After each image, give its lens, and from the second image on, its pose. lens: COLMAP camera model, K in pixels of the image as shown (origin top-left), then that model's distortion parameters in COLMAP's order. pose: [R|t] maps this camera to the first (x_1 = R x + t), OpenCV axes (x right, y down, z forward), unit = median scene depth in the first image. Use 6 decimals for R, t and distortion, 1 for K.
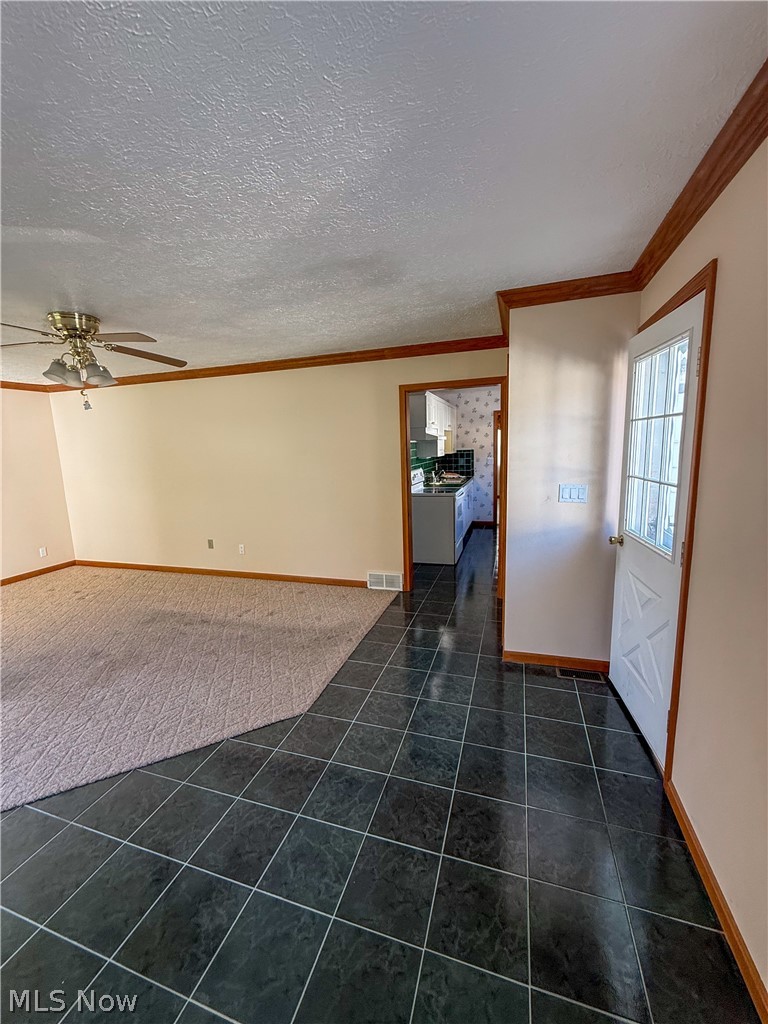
lens RADIAL K [[408.2, 0, 388.2], [0, 408.2, 510.6], [0, 0, 1]] dist [0.000048, 0.000049]
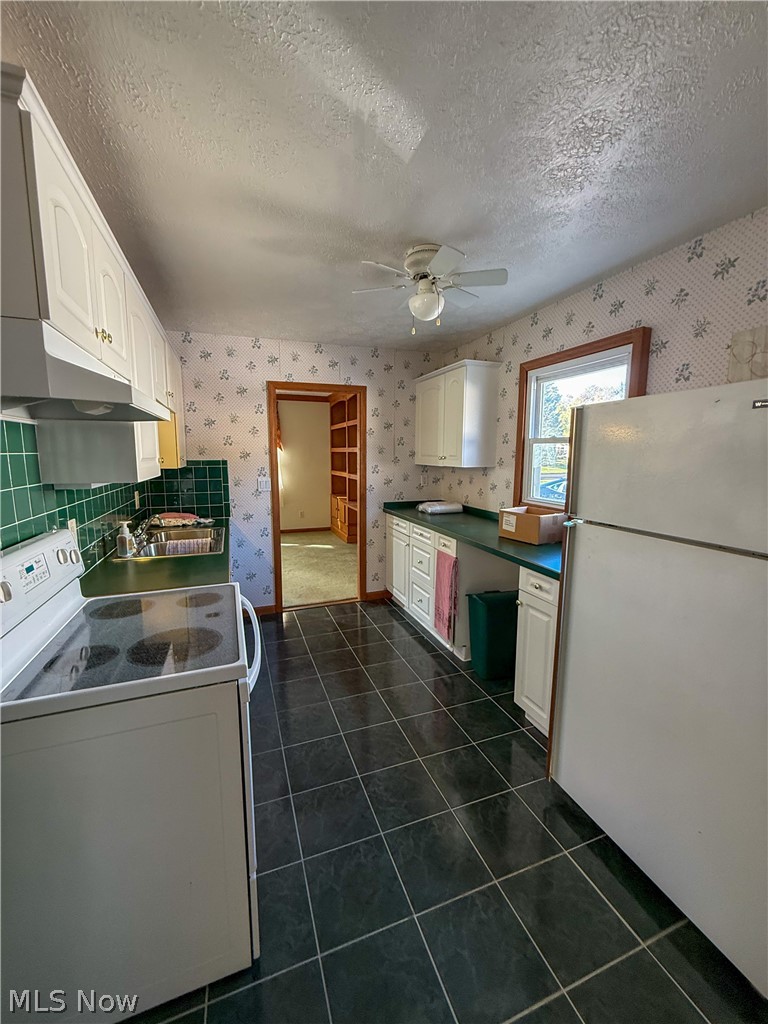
lens RADIAL K [[408.2, 0, 381.7], [0, 408.2, 510.0], [0, 0, 1]] dist [0.000048, 0.000049]
pose [[0.794762, -0.048550, 0.604977, 0.066291], [0.069132, 0.997549, -0.010765, -0.076573], [-0.602971, 0.050379, 0.796170, 0.531007]]
